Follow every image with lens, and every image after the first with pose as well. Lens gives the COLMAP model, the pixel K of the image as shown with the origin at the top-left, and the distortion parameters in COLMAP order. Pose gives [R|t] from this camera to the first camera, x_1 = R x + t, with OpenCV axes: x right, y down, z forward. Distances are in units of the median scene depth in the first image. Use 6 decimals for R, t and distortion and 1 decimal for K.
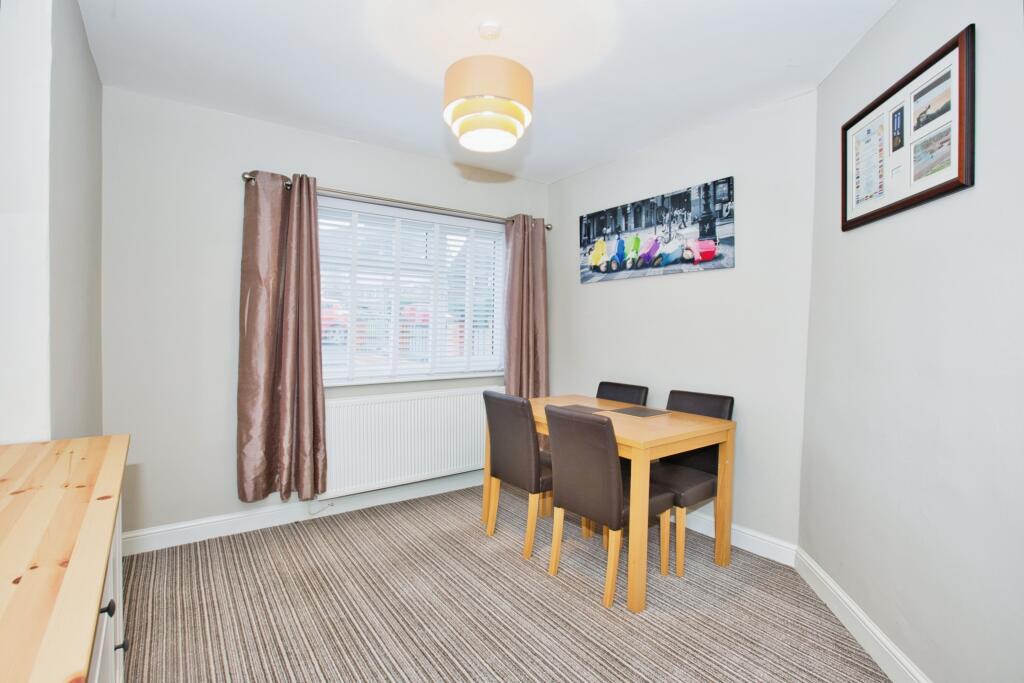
lens RADIAL K [[481.6, 0, 516.2], [0, 481.6, 331.5], [0, 0, 1]] dist [-0.012638, 0.004295]
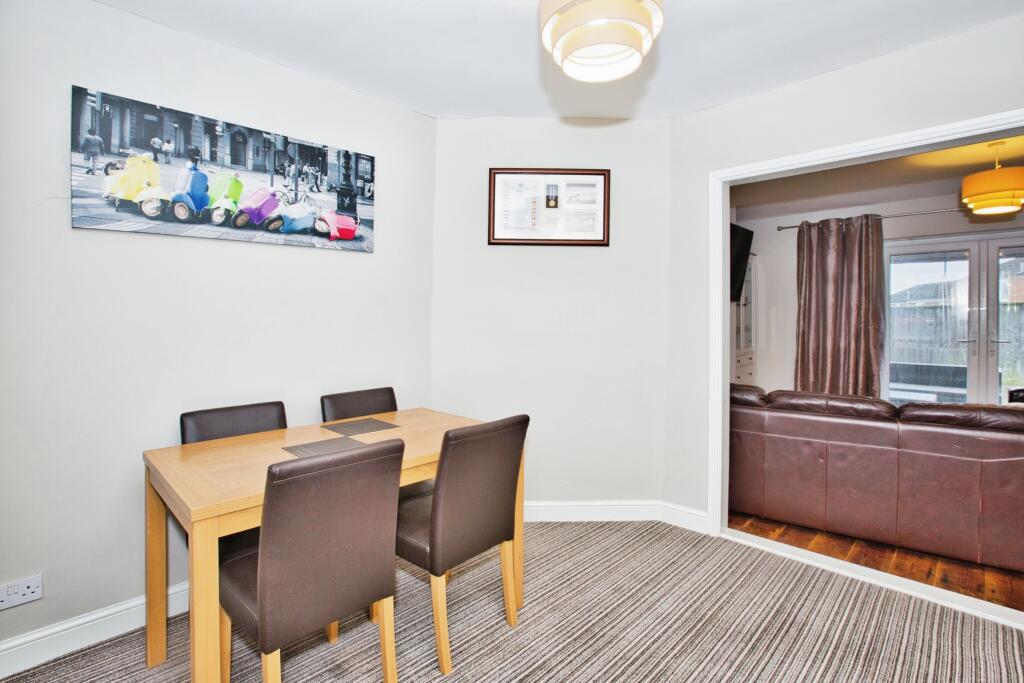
lens RADIAL K [[481.6, 0, 556.0], [0, 481.6, 311.6], [0, 0, 1]] dist [-0.012638, 0.004295]
pose [[-0.174498, 0.001403, 0.984656, -0.492025], [0.015560, 0.999878, 0.001332, -0.011311], [-0.984535, 0.015554, -0.174499, 0.731336]]
